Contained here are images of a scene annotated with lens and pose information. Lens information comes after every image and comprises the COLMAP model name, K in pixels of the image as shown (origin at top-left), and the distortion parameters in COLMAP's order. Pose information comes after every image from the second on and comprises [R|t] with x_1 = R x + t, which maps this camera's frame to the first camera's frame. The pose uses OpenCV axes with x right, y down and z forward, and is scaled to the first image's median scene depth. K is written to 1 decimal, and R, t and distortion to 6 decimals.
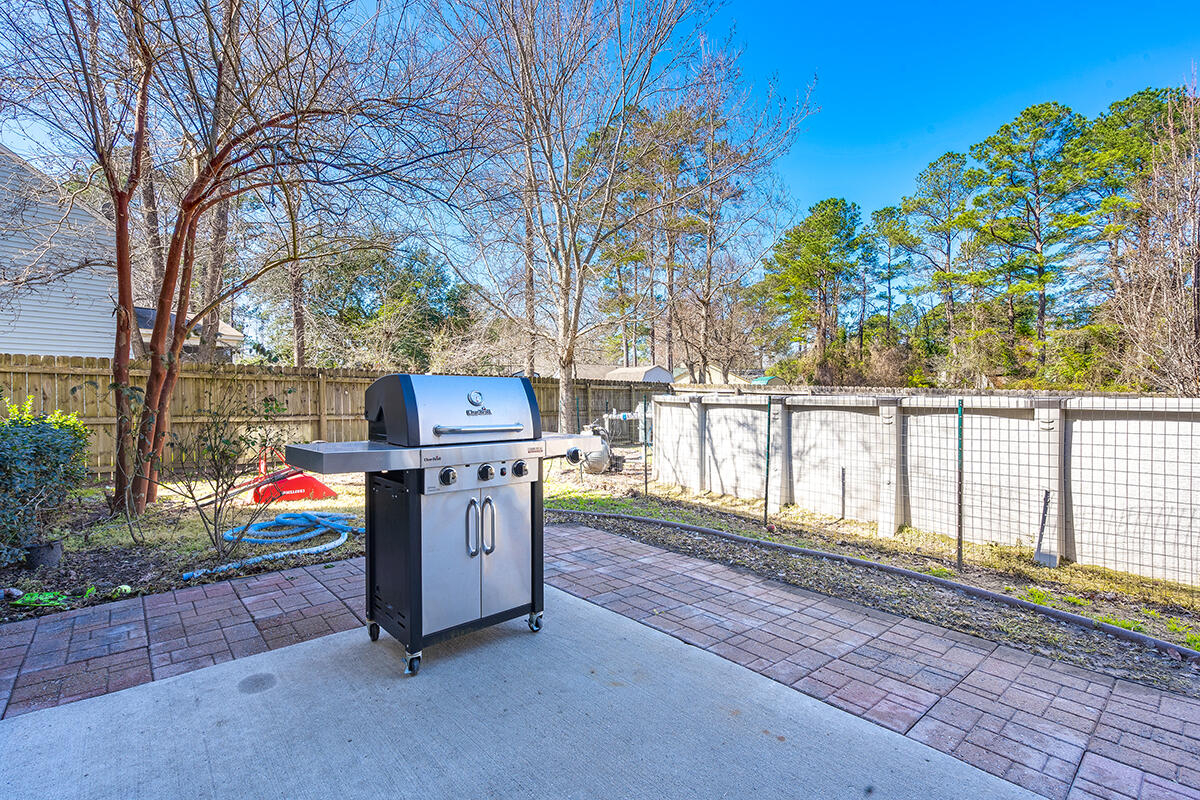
lens RADIAL K [[529.9, 0, 663.4], [0, 529.9, 403.3], [0, 0, 1]] dist [0.000693, 0.000046]
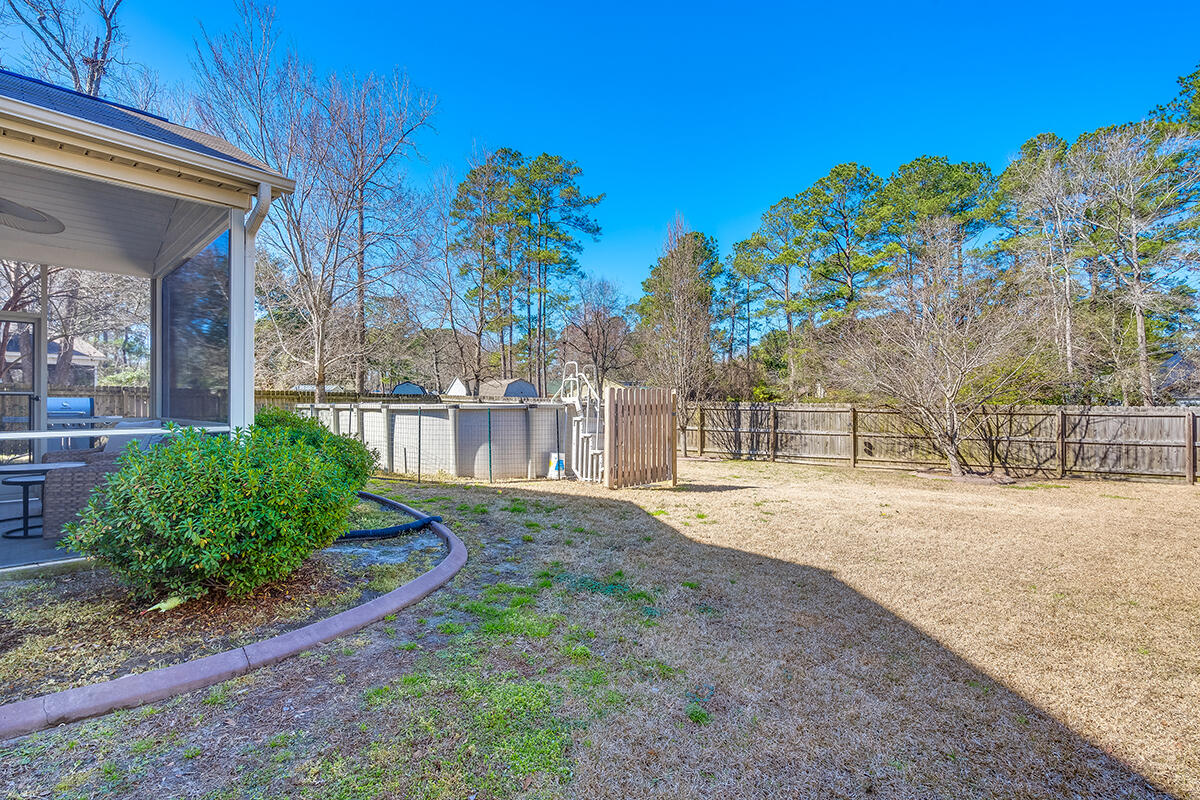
lens RADIAL K [[529.9, 0, 663.4], [0, 529.9, 403.3], [0, 0, 1]] dist [0.000693, 0.000046]
pose [[0.996191, 0.001801, 0.087182, 0.192269], [-0.000292, 0.999850, -0.017316, 0.002992], [-0.087200, 0.017224, 0.996042, -0.157739]]
